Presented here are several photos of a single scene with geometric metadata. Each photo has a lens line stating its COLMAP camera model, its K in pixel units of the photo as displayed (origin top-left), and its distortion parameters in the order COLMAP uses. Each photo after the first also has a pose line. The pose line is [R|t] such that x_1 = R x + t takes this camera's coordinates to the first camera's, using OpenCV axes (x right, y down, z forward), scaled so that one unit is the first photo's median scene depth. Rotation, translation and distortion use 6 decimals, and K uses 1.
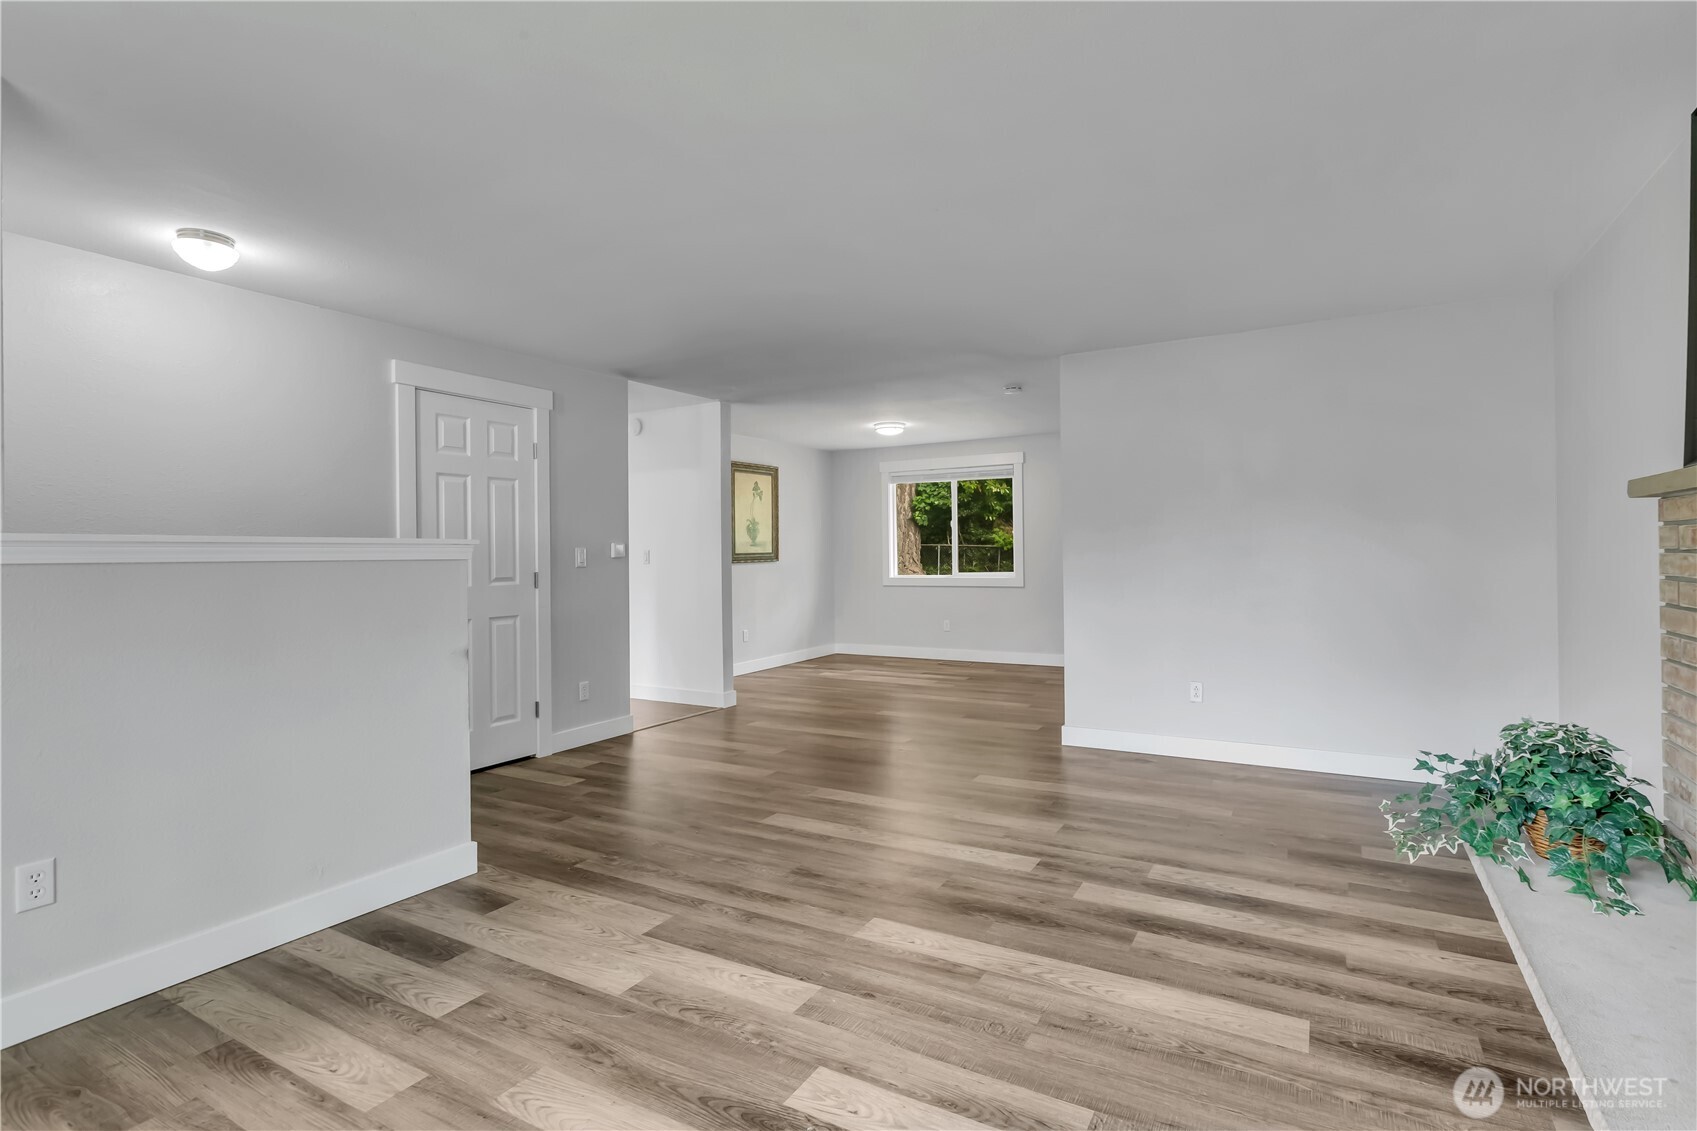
lens RADIAL K [[823.2, 0, 848.5], [0, 823.2, 565.5], [0, 0, 1]] dist [-0.000022, -0.000149]
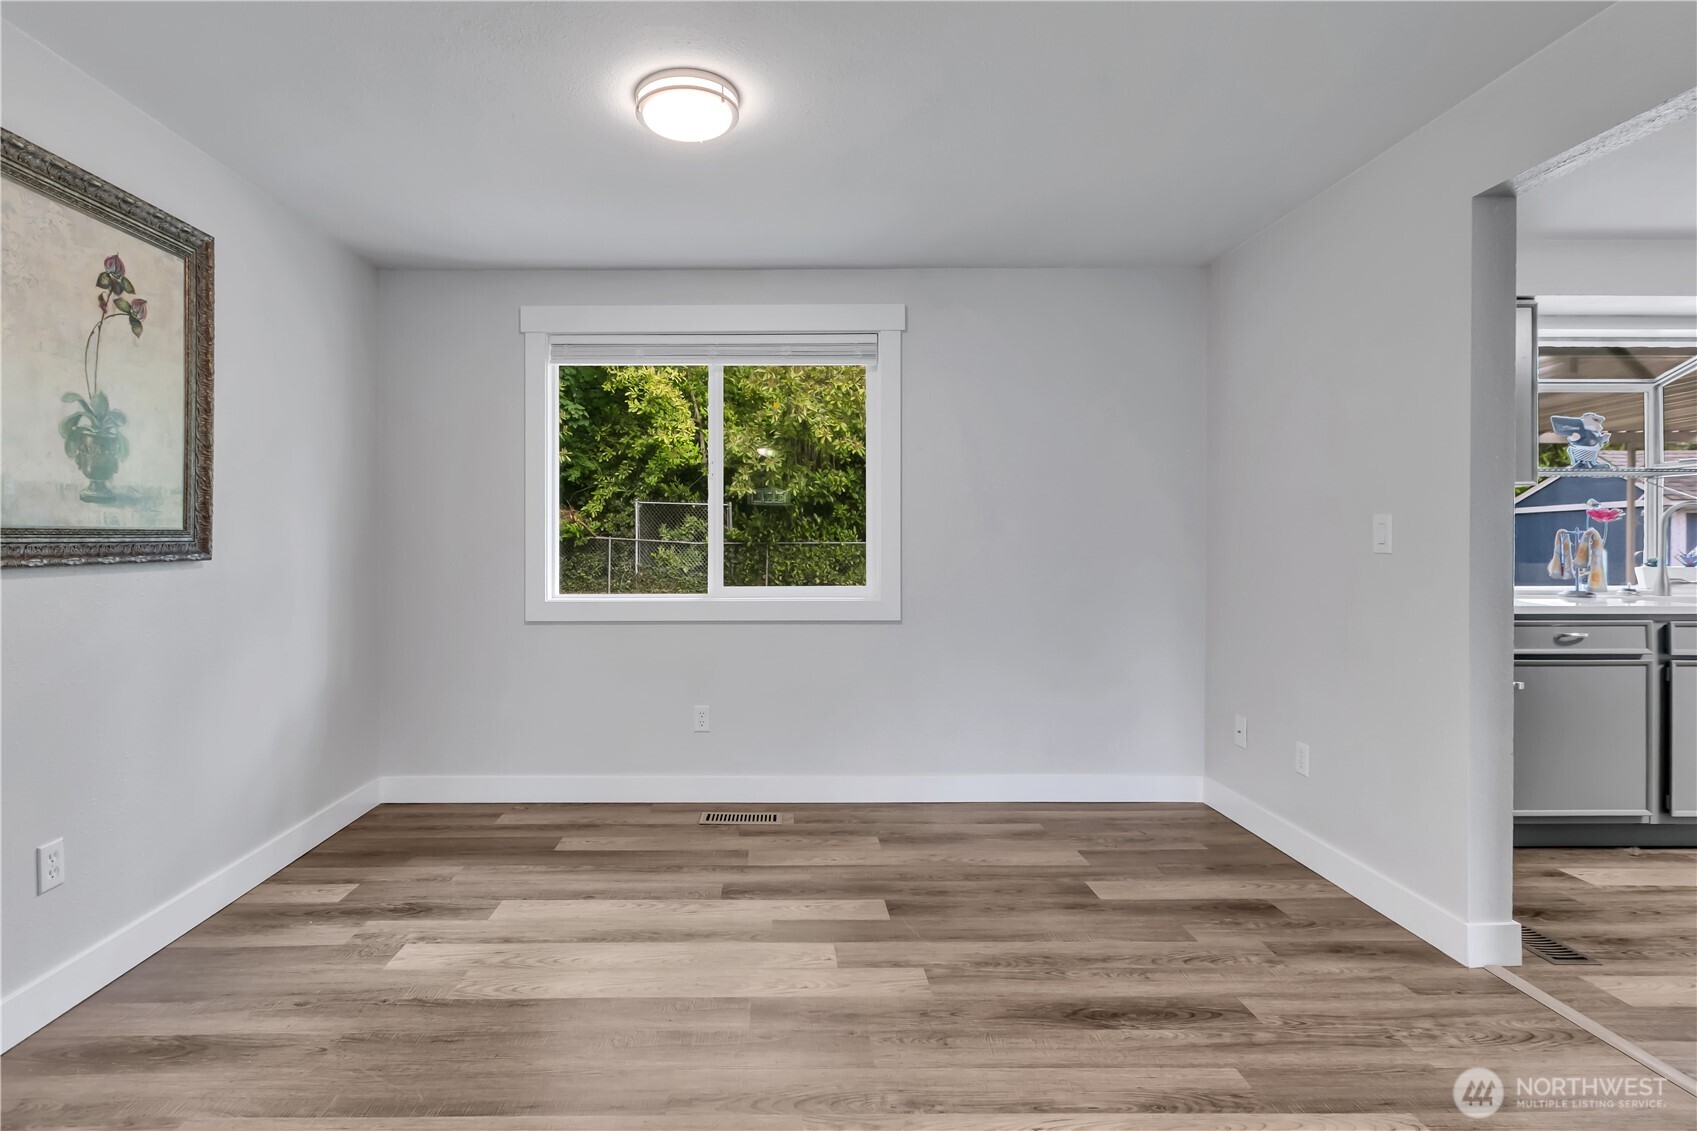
lens RADIAL K [[849.0, 0, 782.1], [0, 849.0, 527.2], [0, 0, 1]] dist [-0.000940, -0.000103]
pose [[0.857689, 0.020793, 0.513749, -0.156629], [-0.001141, 0.999257, -0.038537, -0.013046], [-0.514168, 0.032467, 0.857075, 1.524298]]
